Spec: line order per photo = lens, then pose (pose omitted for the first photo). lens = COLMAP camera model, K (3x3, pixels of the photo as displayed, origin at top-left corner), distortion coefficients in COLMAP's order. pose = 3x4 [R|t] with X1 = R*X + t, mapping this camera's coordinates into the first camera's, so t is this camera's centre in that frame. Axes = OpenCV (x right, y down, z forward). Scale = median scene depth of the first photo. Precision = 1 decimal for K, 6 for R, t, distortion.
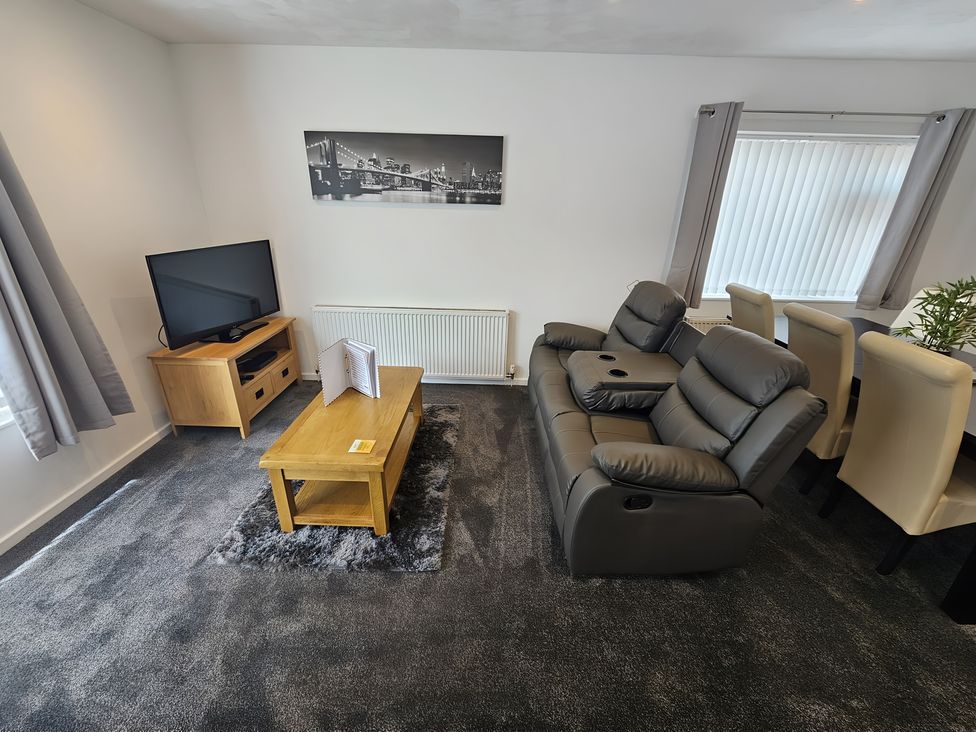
lens RADIAL K [[403.1, 0, 488.0], [0, 403.1, 366.0], [0, 0, 1]] dist [0.001036, 0.000044]
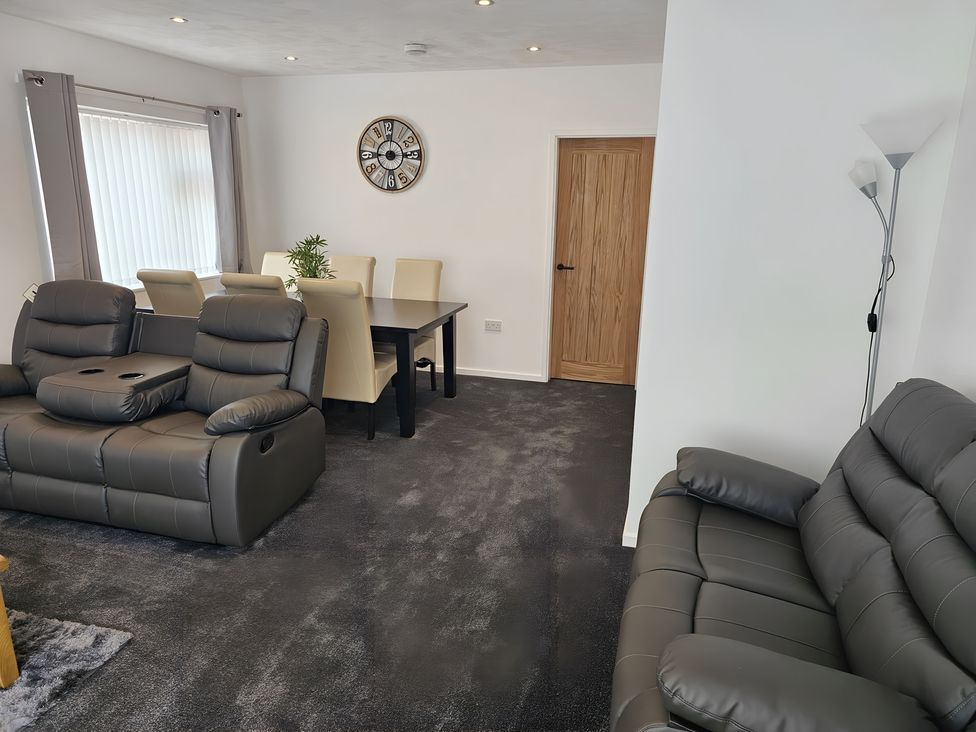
lens RADIAL K [[624.4, 0, 488.0], [0, 624.4, 366.0], [0, 0, 1]] dist [-0.000453, -0.000843]
pose [[0.267375, -0.273352, 0.924007, -0.734659], [0.352997, 0.920044, 0.170035, 0.042169], [-0.896607, 0.280709, 0.342489, -0.158397]]
